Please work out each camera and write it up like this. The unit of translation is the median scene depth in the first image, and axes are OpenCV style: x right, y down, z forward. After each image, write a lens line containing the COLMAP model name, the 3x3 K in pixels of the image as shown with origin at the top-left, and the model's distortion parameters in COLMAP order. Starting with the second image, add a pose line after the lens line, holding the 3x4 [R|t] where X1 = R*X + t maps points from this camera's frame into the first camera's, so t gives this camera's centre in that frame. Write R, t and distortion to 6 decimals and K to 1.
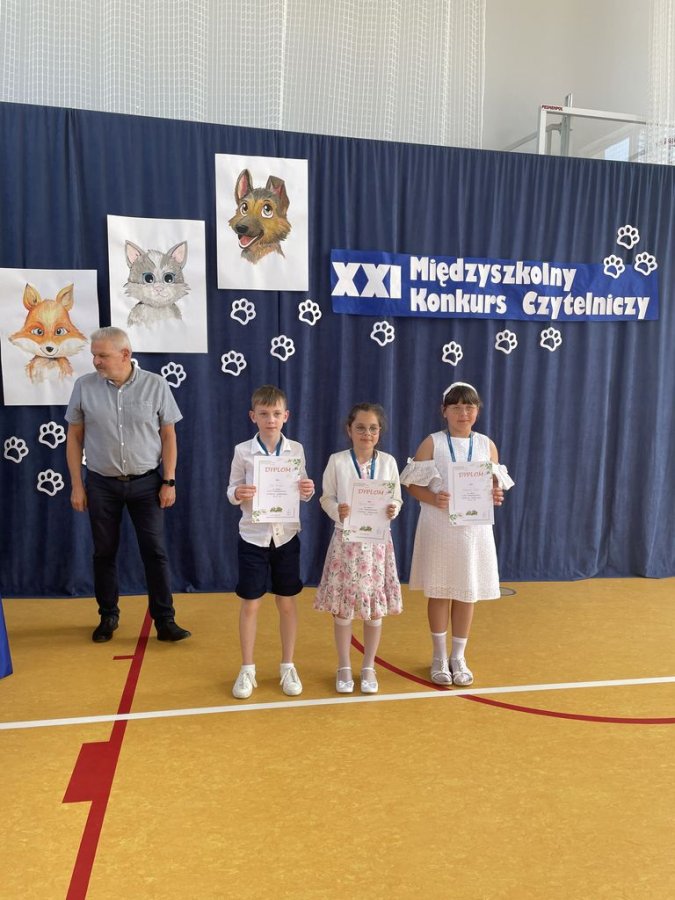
lens RADIAL K [[687.7, 0, 344.9], [0, 687.7, 444.5], [0, 0, 1]] dist [0.092092, -0.115922]
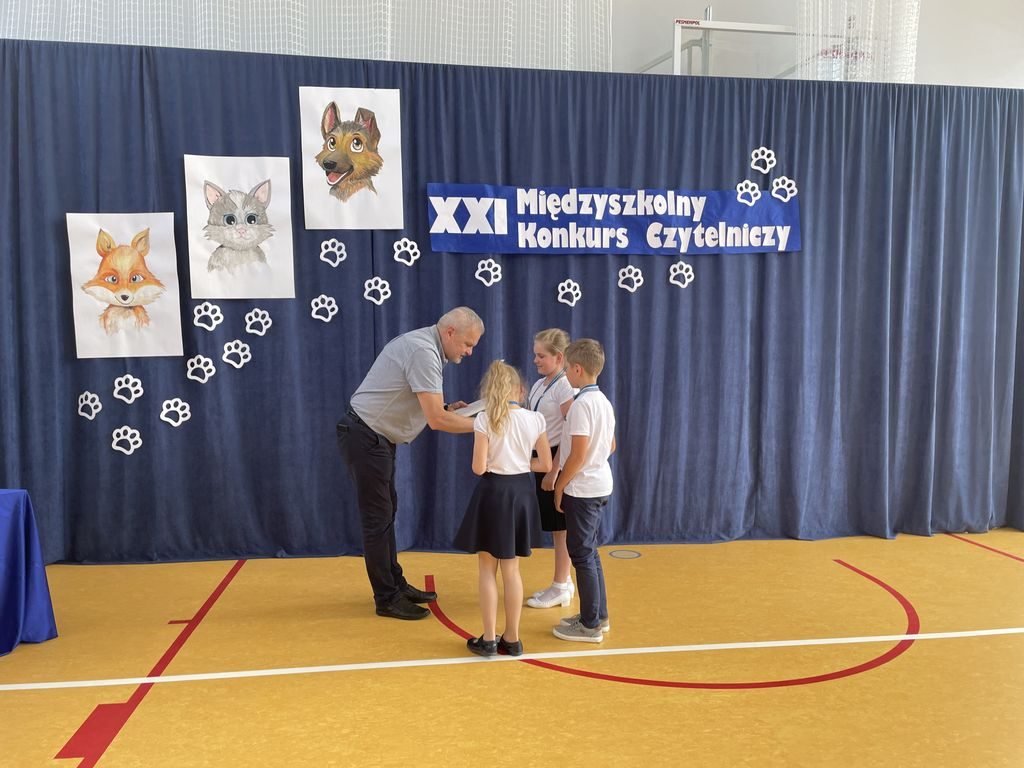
lens RADIAL K [[782.5, 0, 519.8], [0, 782.5, 386.8], [0, 0, 1]] dist [0.092092, -0.115922]
pose [[0.997935, -0.018277, -0.061583, 0.160573], [0.016409, 0.999394, -0.030700, 0.023577], [0.062106, 0.029626, 0.997630, -0.032223]]
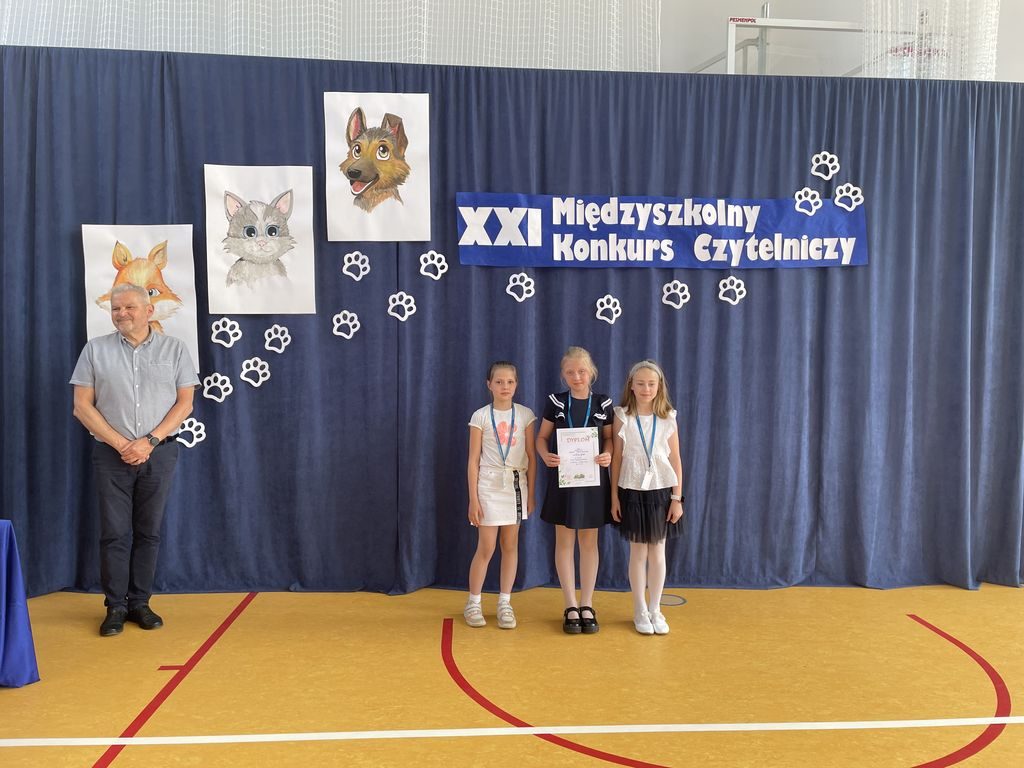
lens RADIAL K [[782.5, 0, 520.1], [0, 782.5, 368.9], [0, 0, 1]] dist [0.092092, -0.115922]
pose [[0.991253, -0.007960, -0.131737, 0.184036], [-0.000569, 0.997912, -0.064581, 0.001827], [0.131976, 0.064091, 0.989179, 0.051561]]
